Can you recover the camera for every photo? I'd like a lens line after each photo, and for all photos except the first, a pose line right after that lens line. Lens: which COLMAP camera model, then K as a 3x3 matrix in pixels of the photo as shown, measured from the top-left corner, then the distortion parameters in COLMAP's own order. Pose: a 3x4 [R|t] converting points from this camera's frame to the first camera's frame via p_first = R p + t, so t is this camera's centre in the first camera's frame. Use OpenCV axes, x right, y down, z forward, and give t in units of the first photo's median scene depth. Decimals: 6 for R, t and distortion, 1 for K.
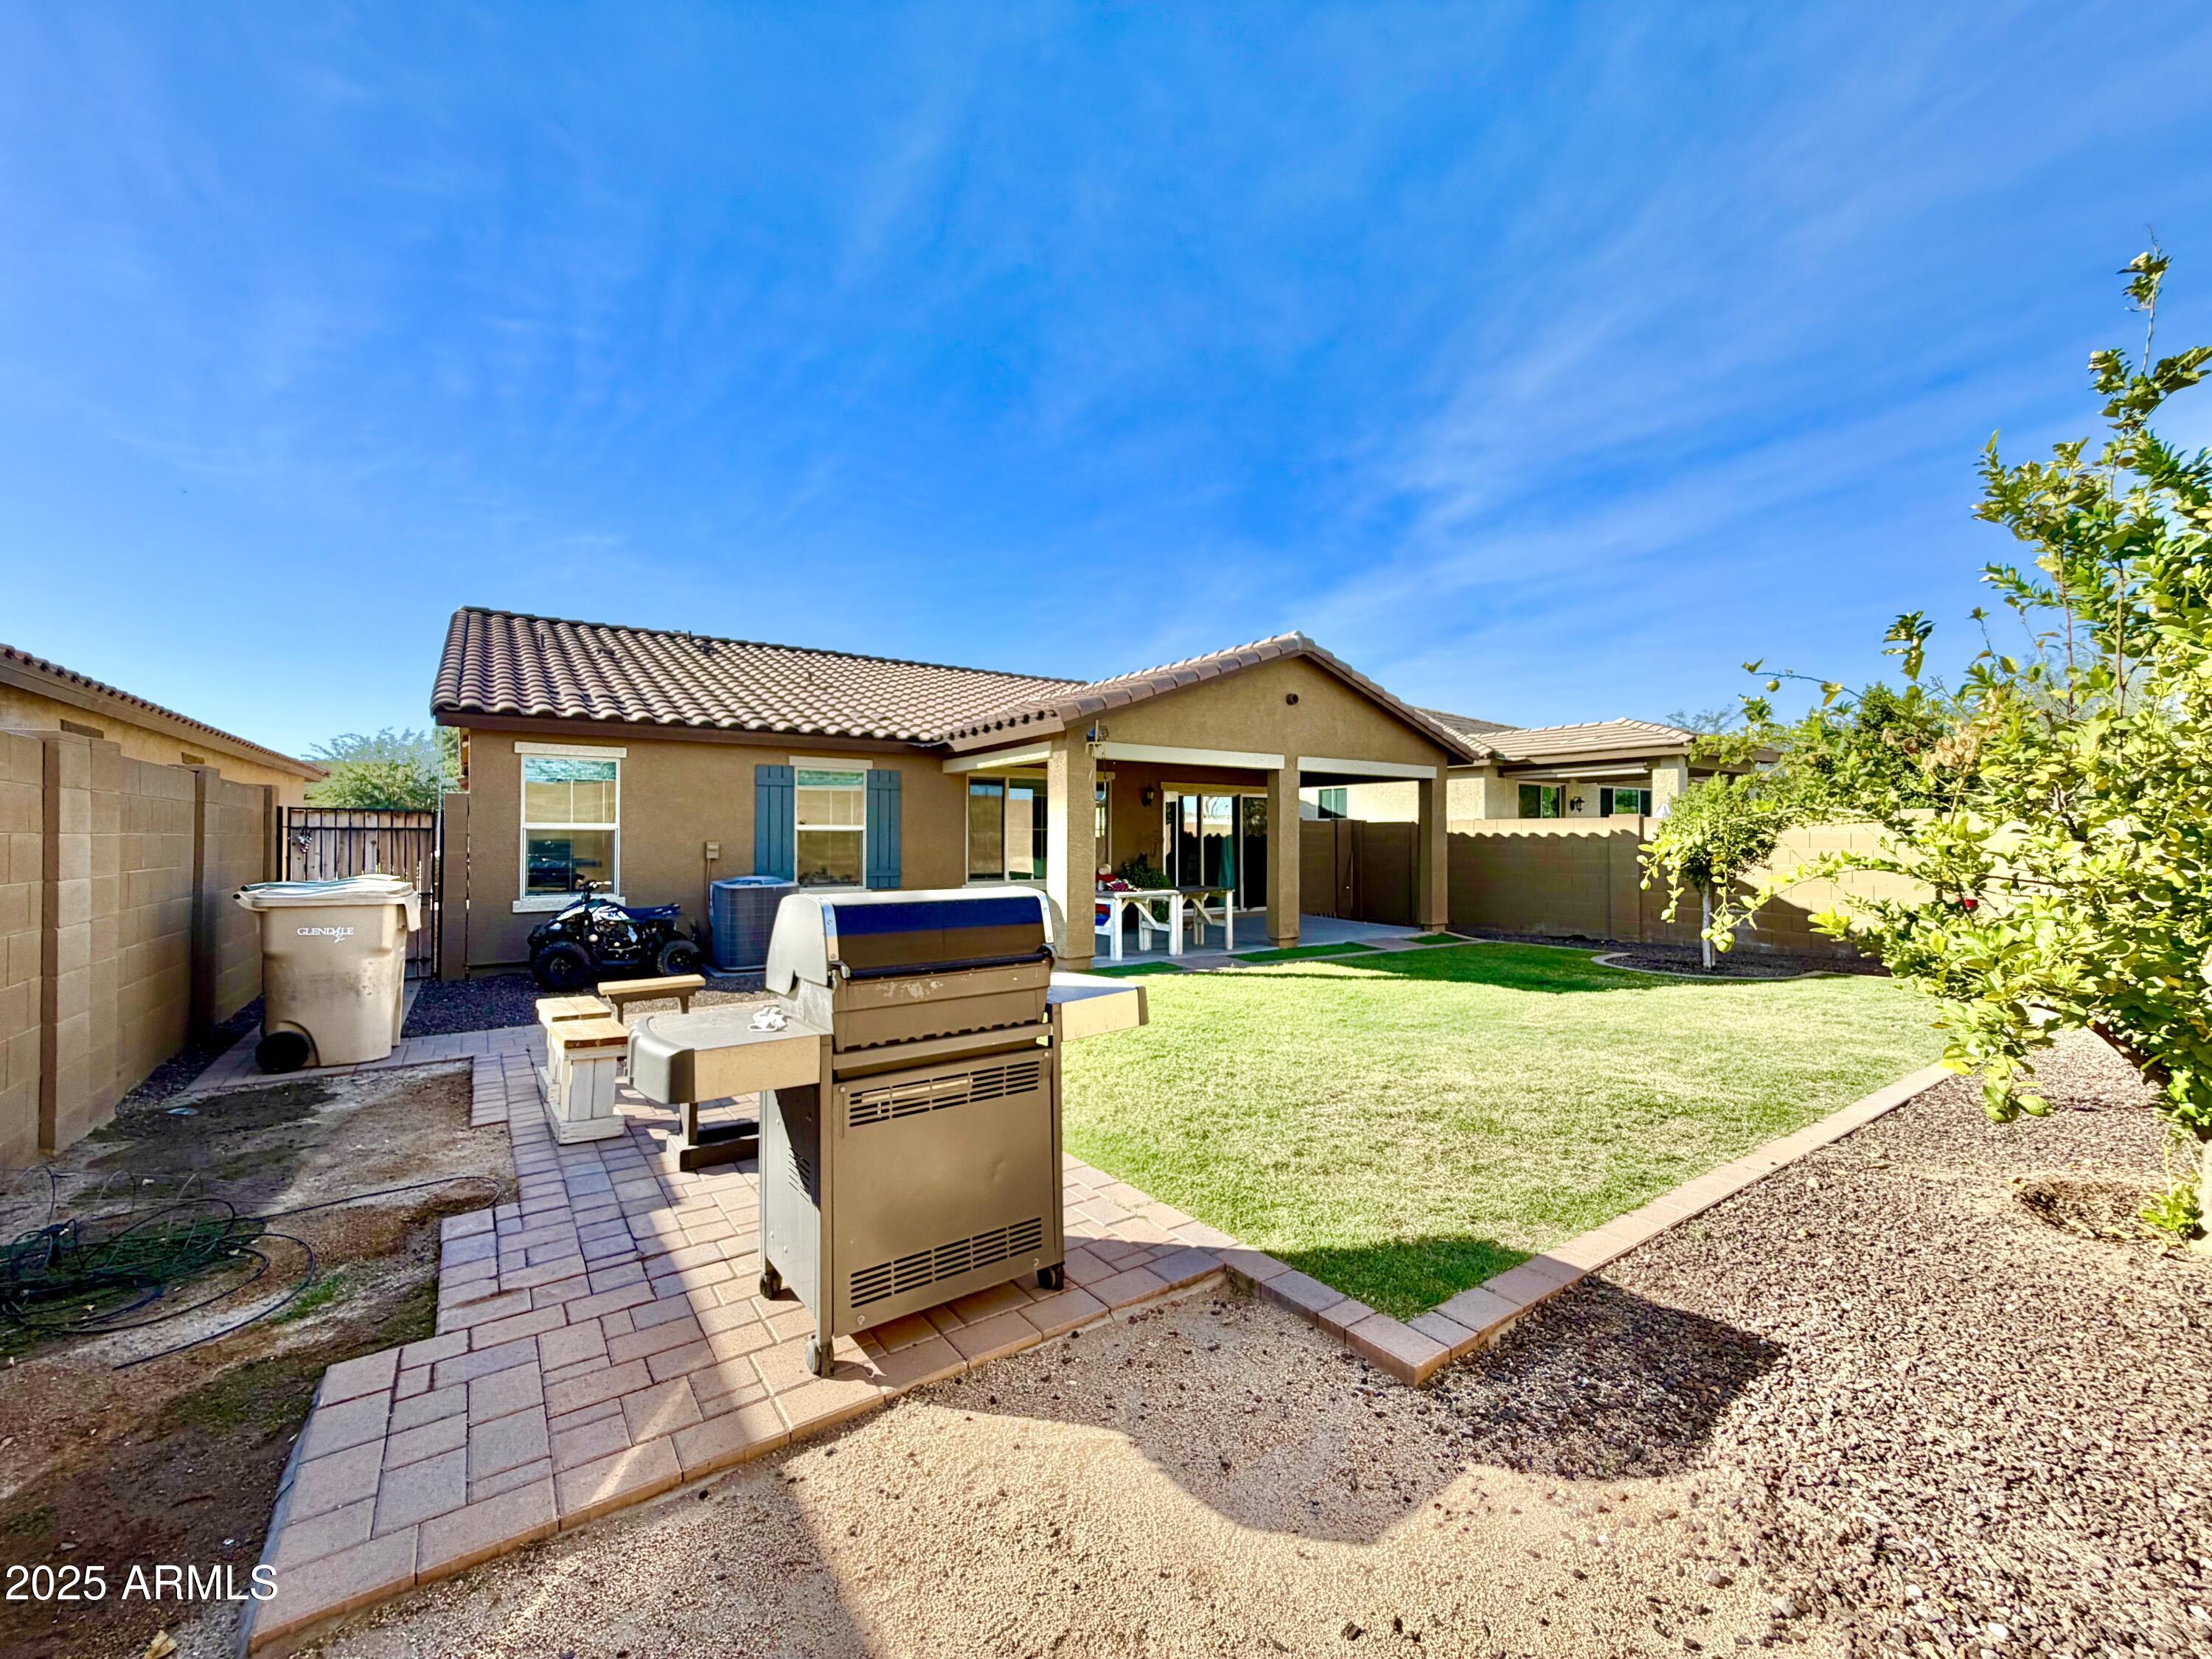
lens RADIAL K [[884.9, 0, 1095.2], [0, 884.9, 827.5], [0, 0, 1]] dist [-0.000168, -0.000019]
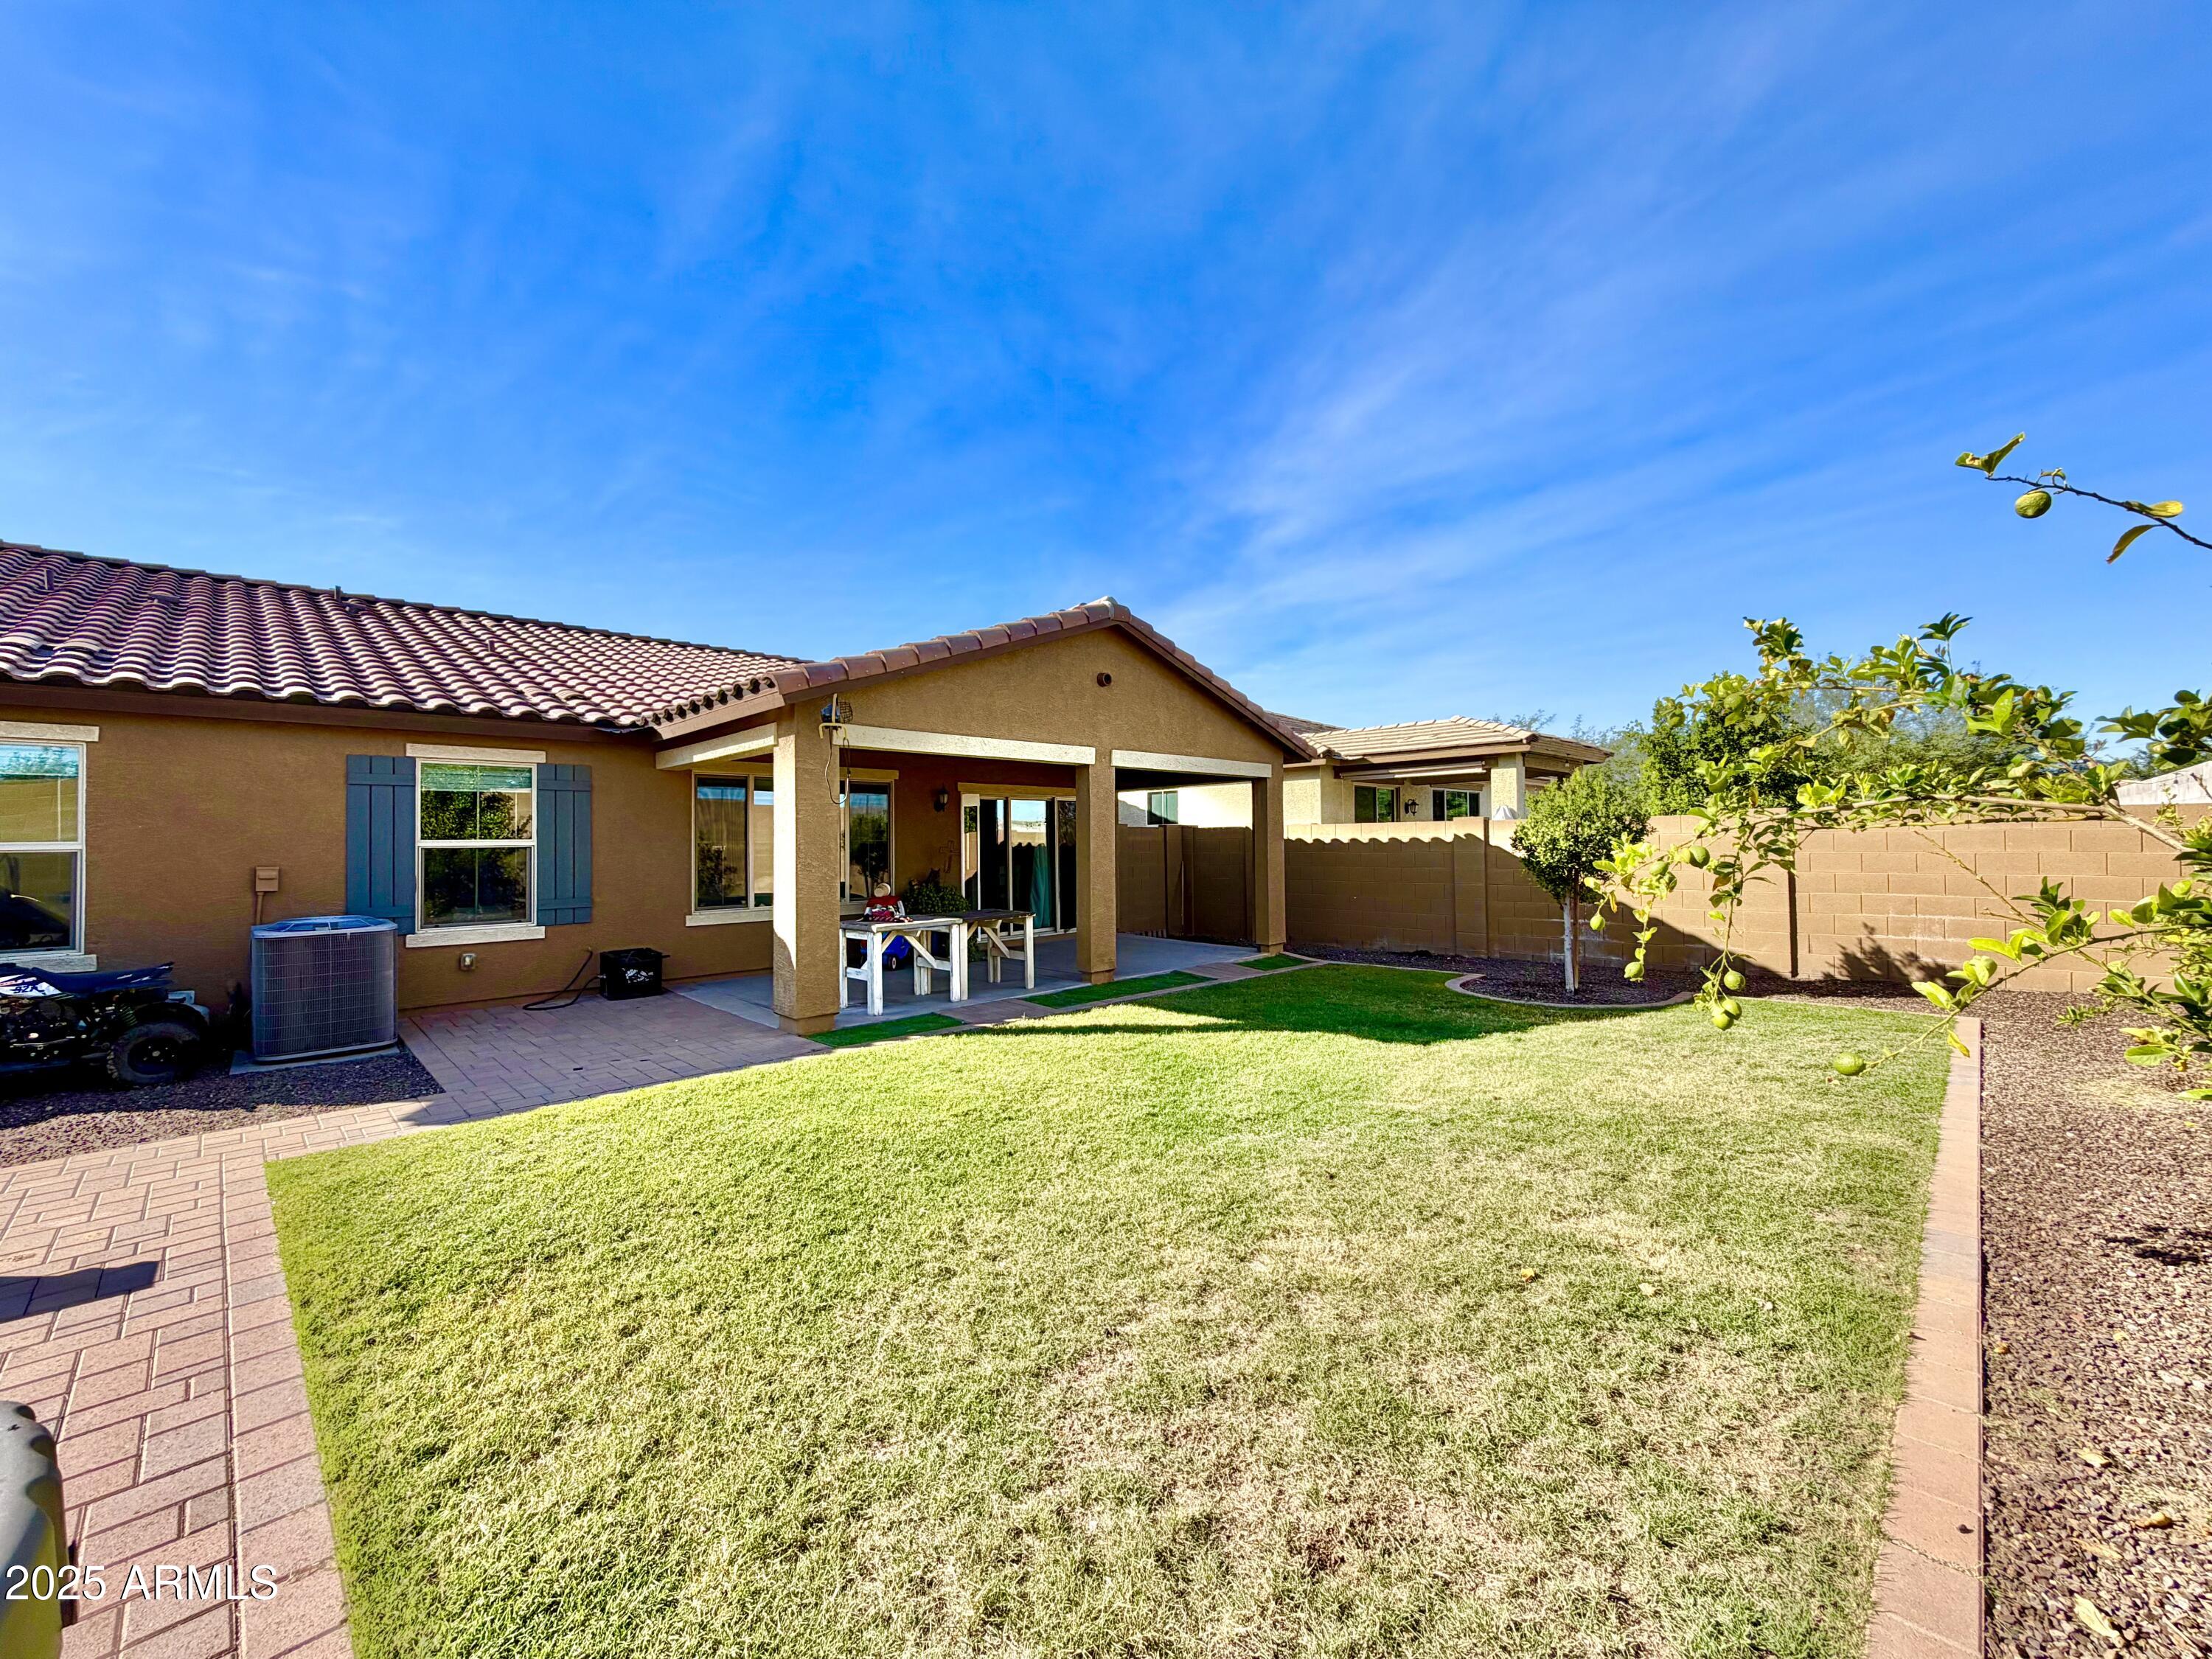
lens RADIAL K [[884.9, 0, 1095.2], [0, 884.9, 827.5], [0, 0, 1]] dist [-0.000168, -0.000019]
pose [[0.984819, -0.009832, 0.173305, 0.070517], [0.011345, 0.999906, -0.007744, -0.001373], [-0.173213, 0.009592, 0.984838, 0.193182]]
